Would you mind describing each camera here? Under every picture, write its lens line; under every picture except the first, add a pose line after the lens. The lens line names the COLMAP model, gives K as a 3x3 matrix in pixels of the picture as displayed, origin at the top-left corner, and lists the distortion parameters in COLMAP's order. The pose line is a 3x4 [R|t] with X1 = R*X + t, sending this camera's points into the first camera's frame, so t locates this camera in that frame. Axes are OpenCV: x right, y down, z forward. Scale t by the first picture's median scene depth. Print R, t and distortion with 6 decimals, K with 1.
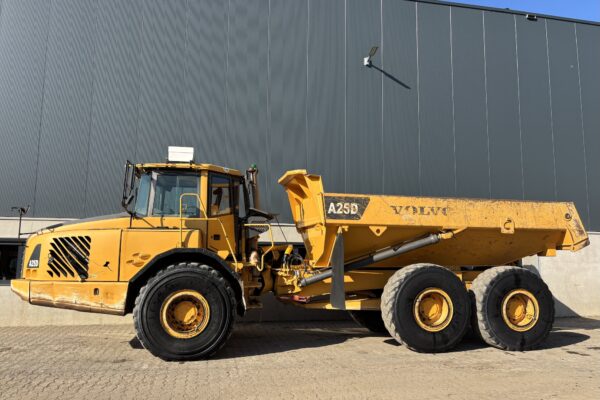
lens RADIAL K [[455.2, 0, 299.7], [0, 455.2, 200.3], [0, 0, 1]] dist [0.023888, -0.015146]
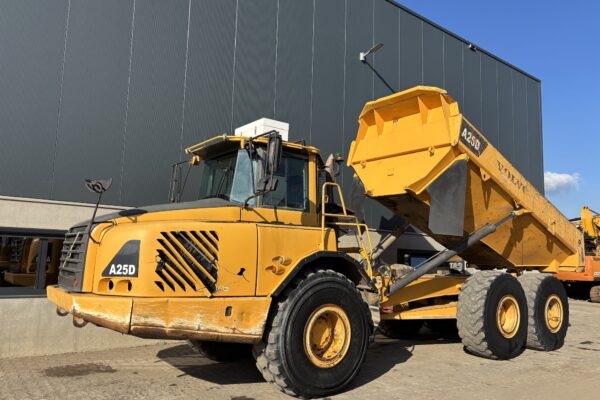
lens RADIAL K [[455.2, 0, 301.8], [0, 455.2, 197.5], [0, 0, 1]] dist [0.023888, -0.015146]
pose [[0.899259, 0.074614, 0.431005, -0.647975], [-0.075780, 0.997019, -0.014492, 0.027592], [-0.430801, -0.019630, 0.902233, 0.321089]]
